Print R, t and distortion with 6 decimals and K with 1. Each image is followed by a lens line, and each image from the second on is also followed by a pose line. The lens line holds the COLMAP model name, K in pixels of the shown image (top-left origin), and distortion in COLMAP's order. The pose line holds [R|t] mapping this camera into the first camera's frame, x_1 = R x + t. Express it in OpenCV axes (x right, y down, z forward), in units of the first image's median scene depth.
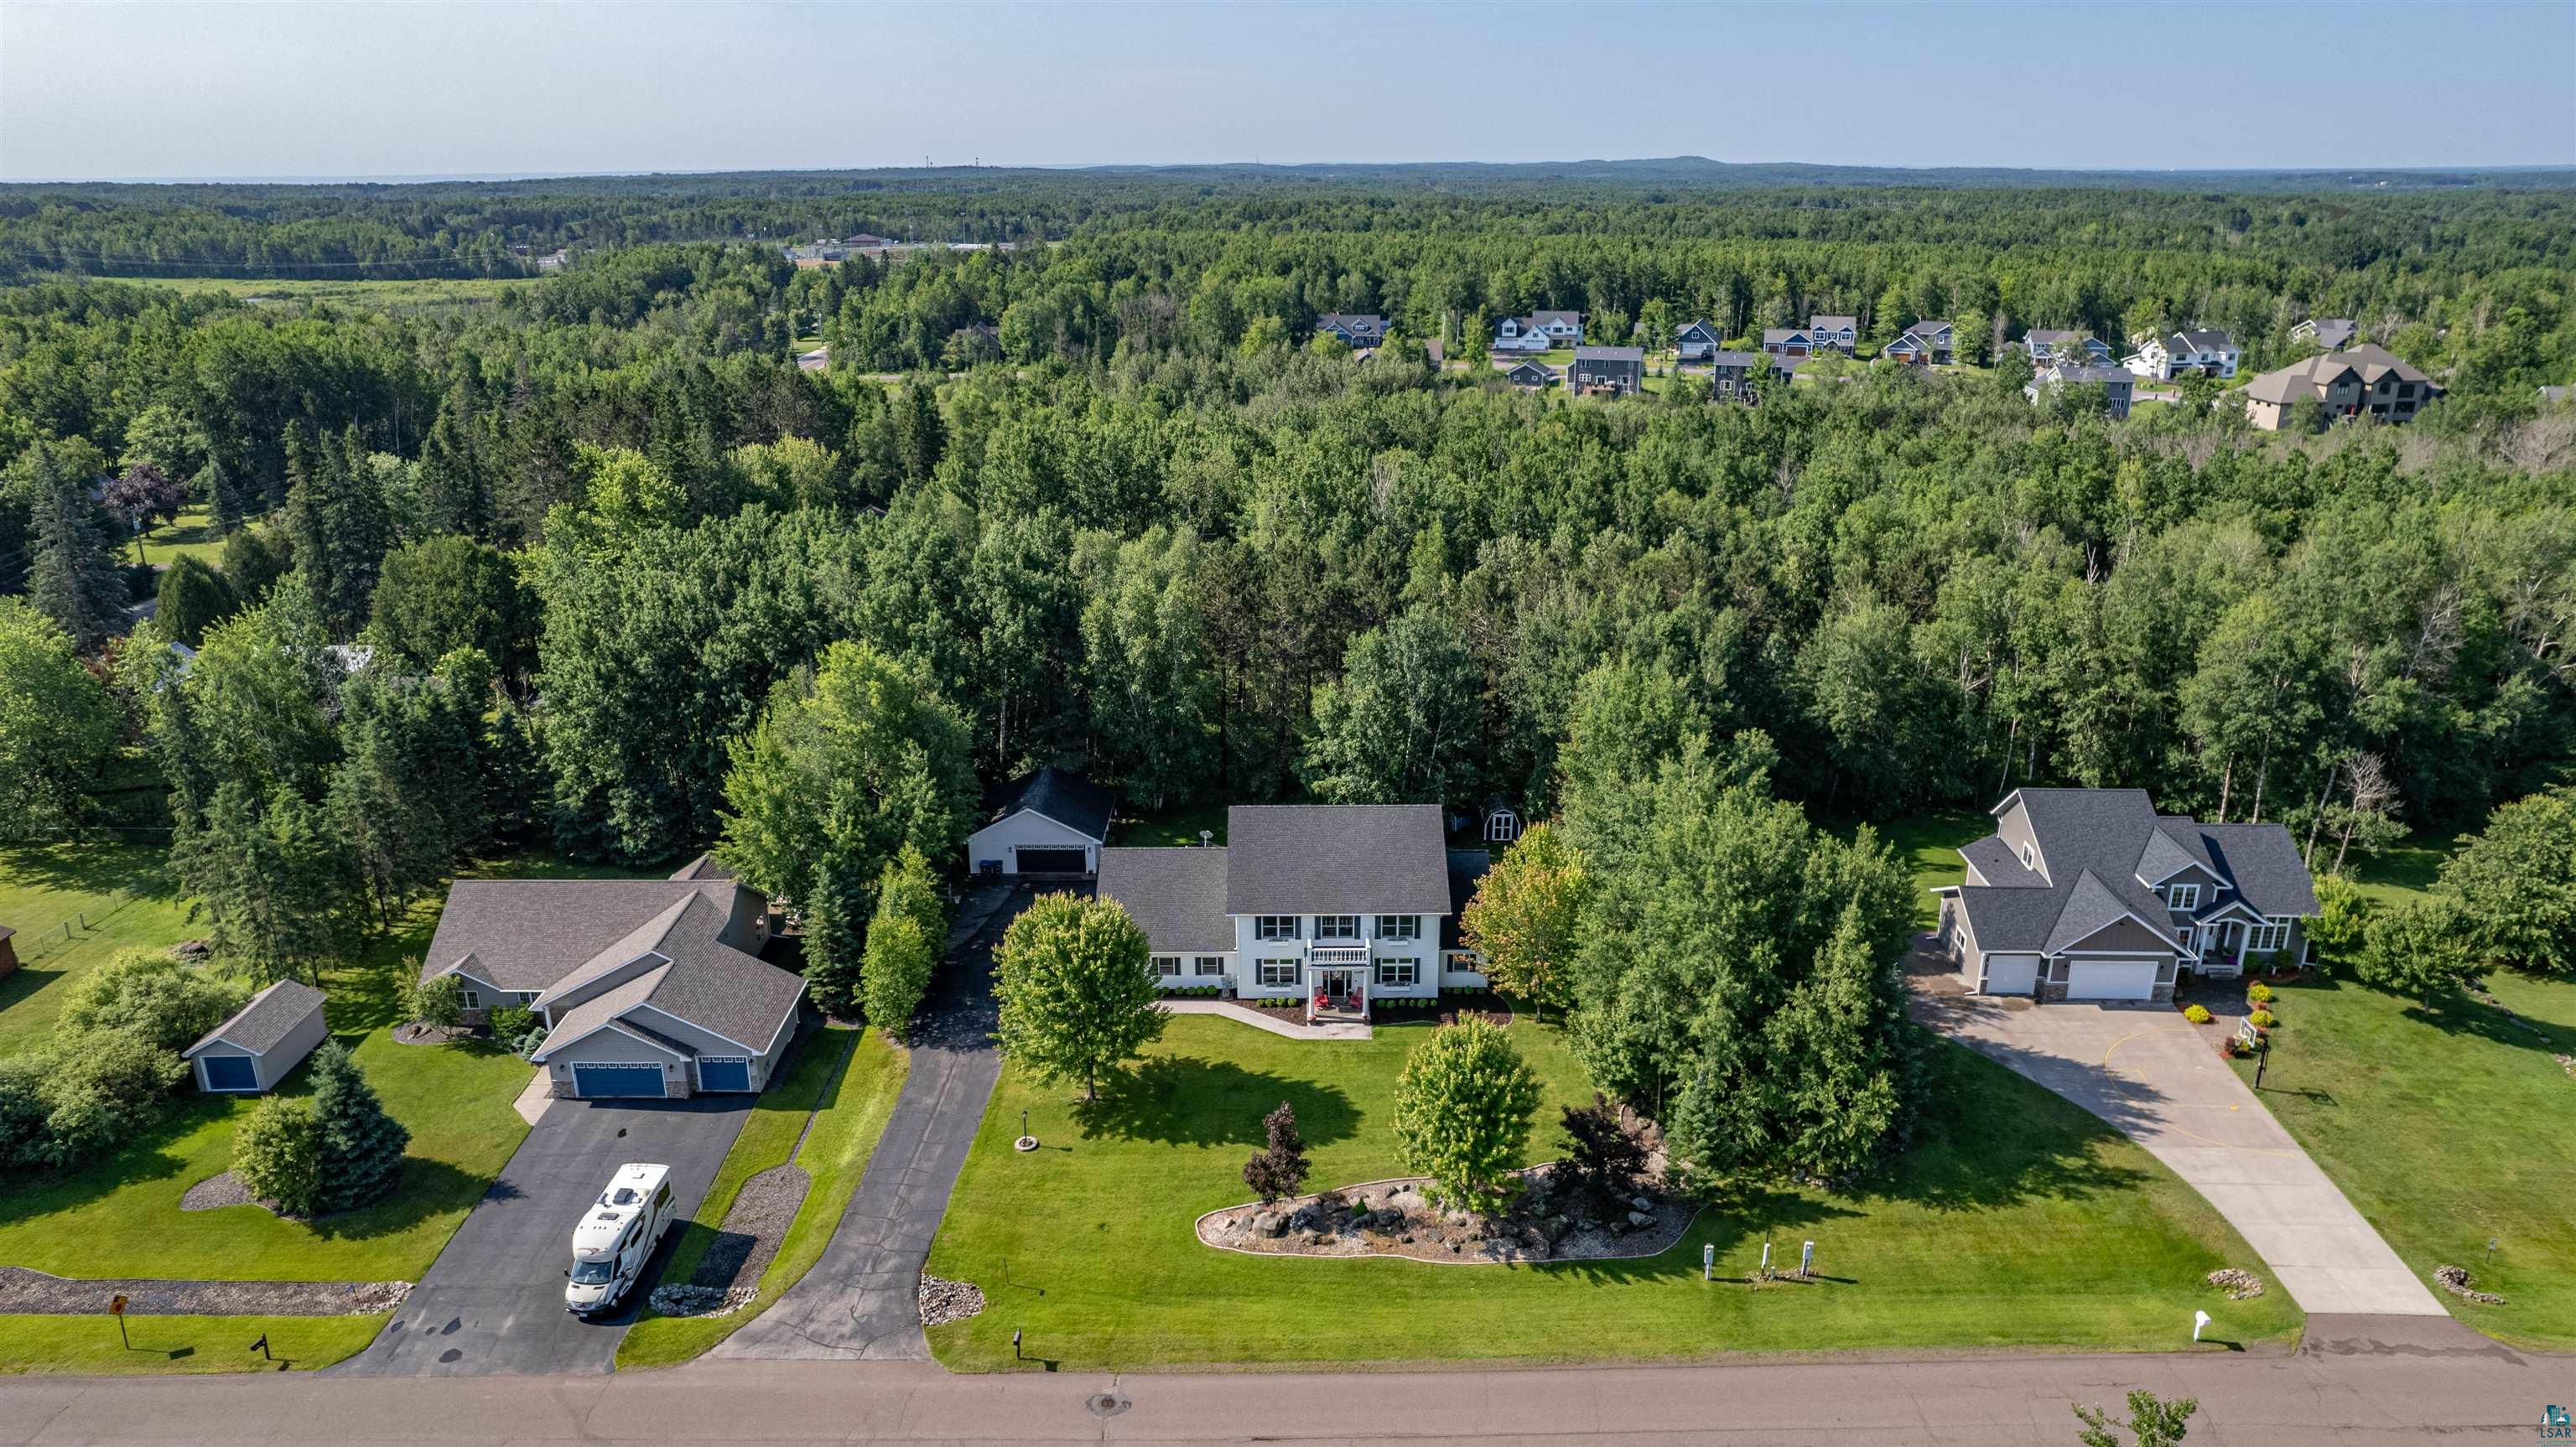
lens RADIAL K [[1743.7, 0, 1270.0], [0, 1743.7, 736.9], [0, 0, 1]] dist [-0.060218, 0.051697]
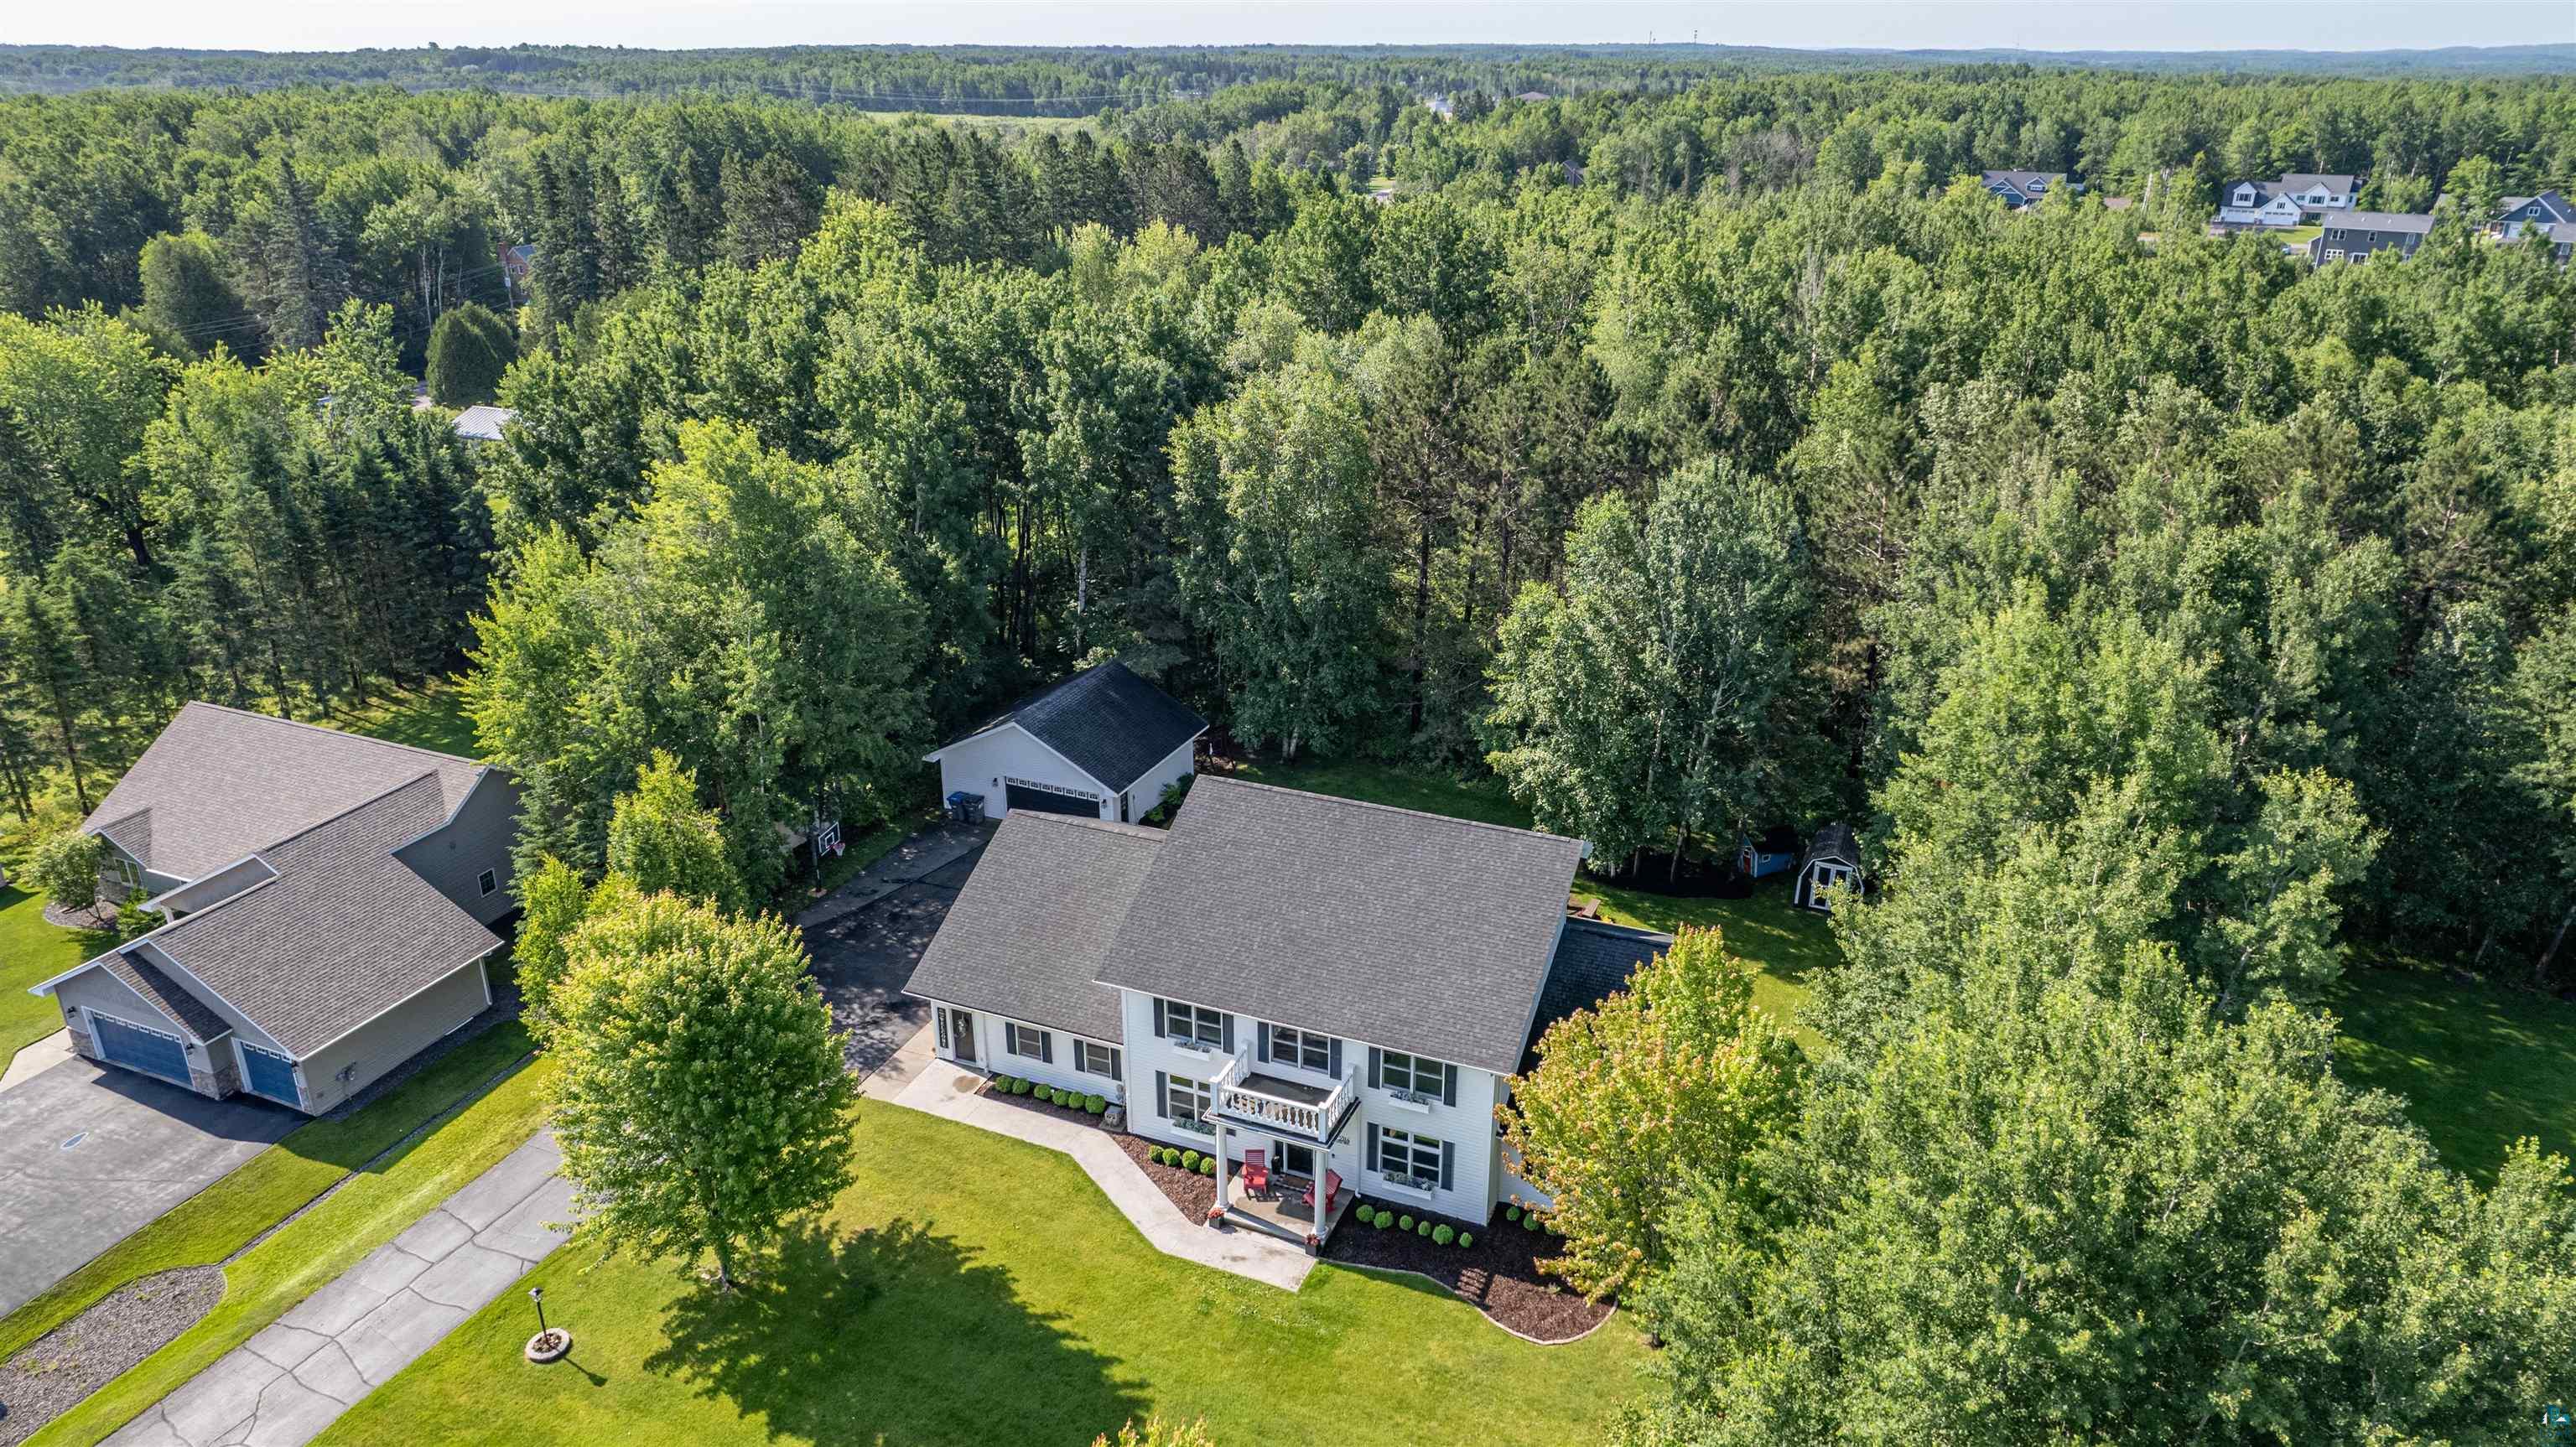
lens RADIAL K [[1743.7, 0, 1241.0], [0, 1743.7, 741.7], [0, 0, 1]] dist [-0.060218, 0.051697]
pose [[0.917495, 0.156004, -0.365876, 0.190960], [-0.132732, 0.987229, 0.088093, -0.020832], [0.374946, -0.032262, 0.926485, 0.517798]]
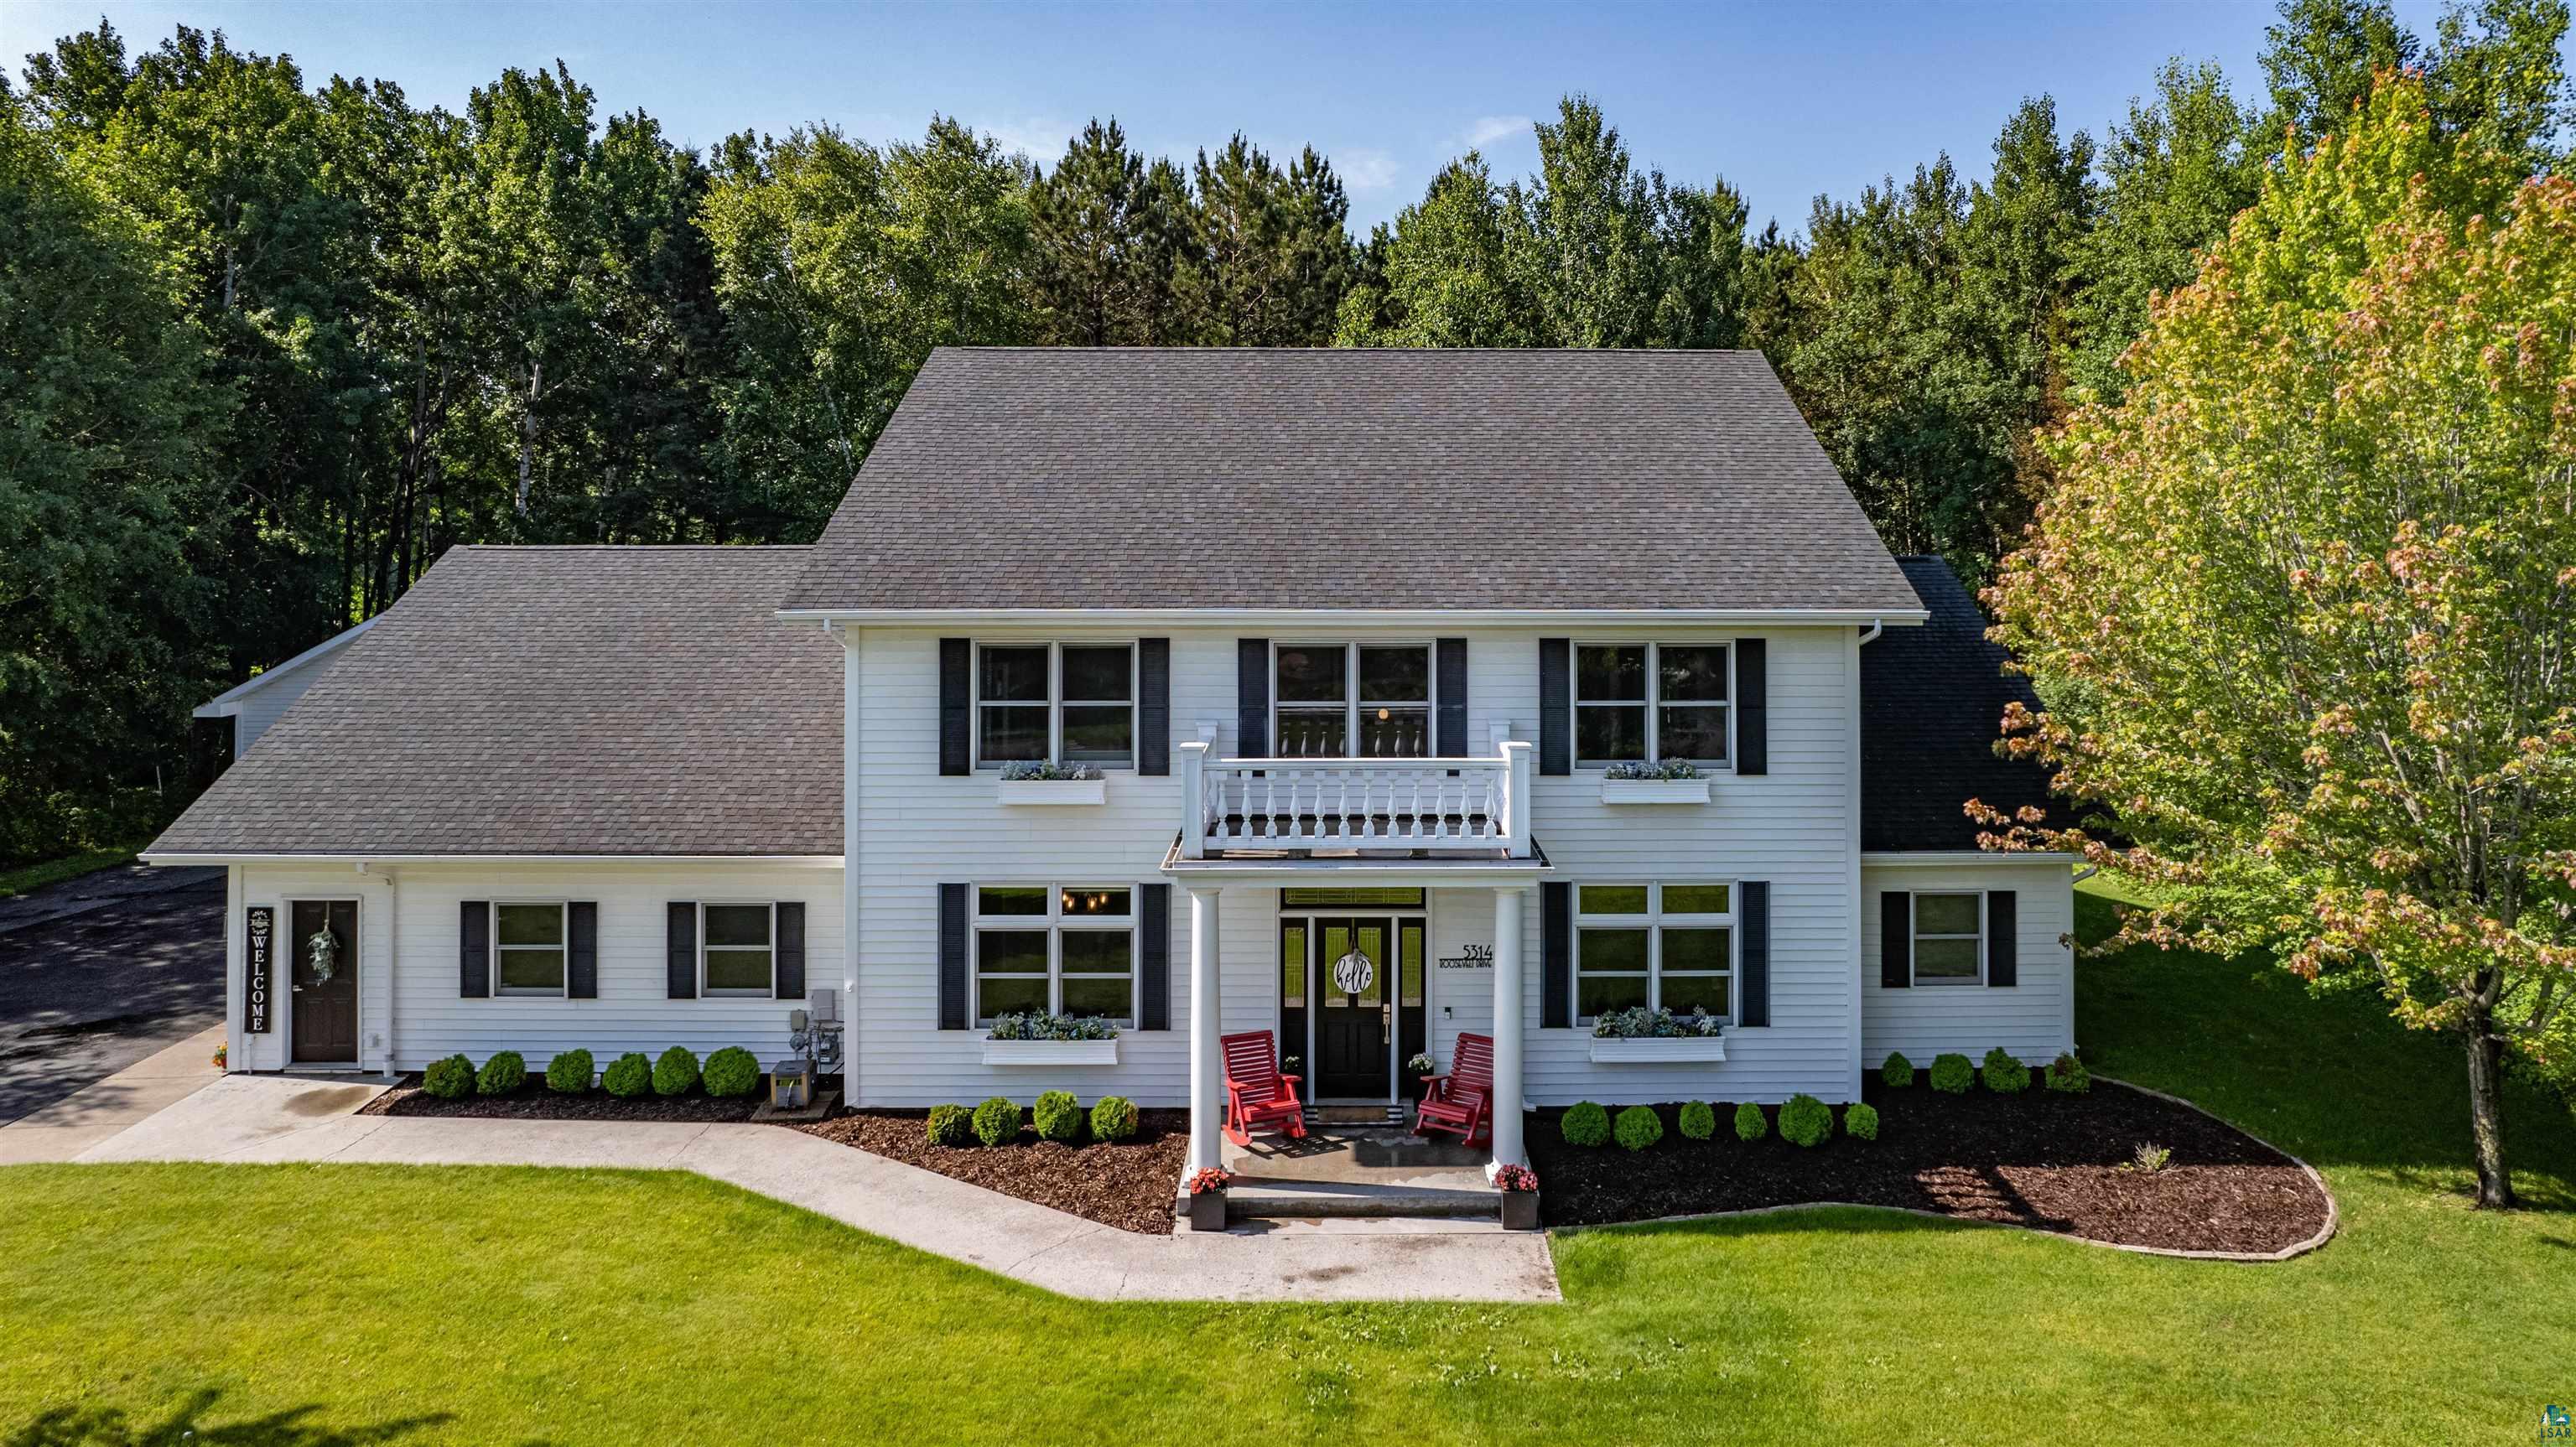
lens RADIAL K [[1743.7, 0, 1282.8], [0, 1743.7, 711.2], [0, 0, 1]] dist [-0.060218, 0.051697]
pose [[0.999866, 0.009559, 0.013265, 0.027584], [-0.004174, 0.933630, -0.358215, 0.177674], [-0.015809, 0.358112, 0.933545, 0.799942]]
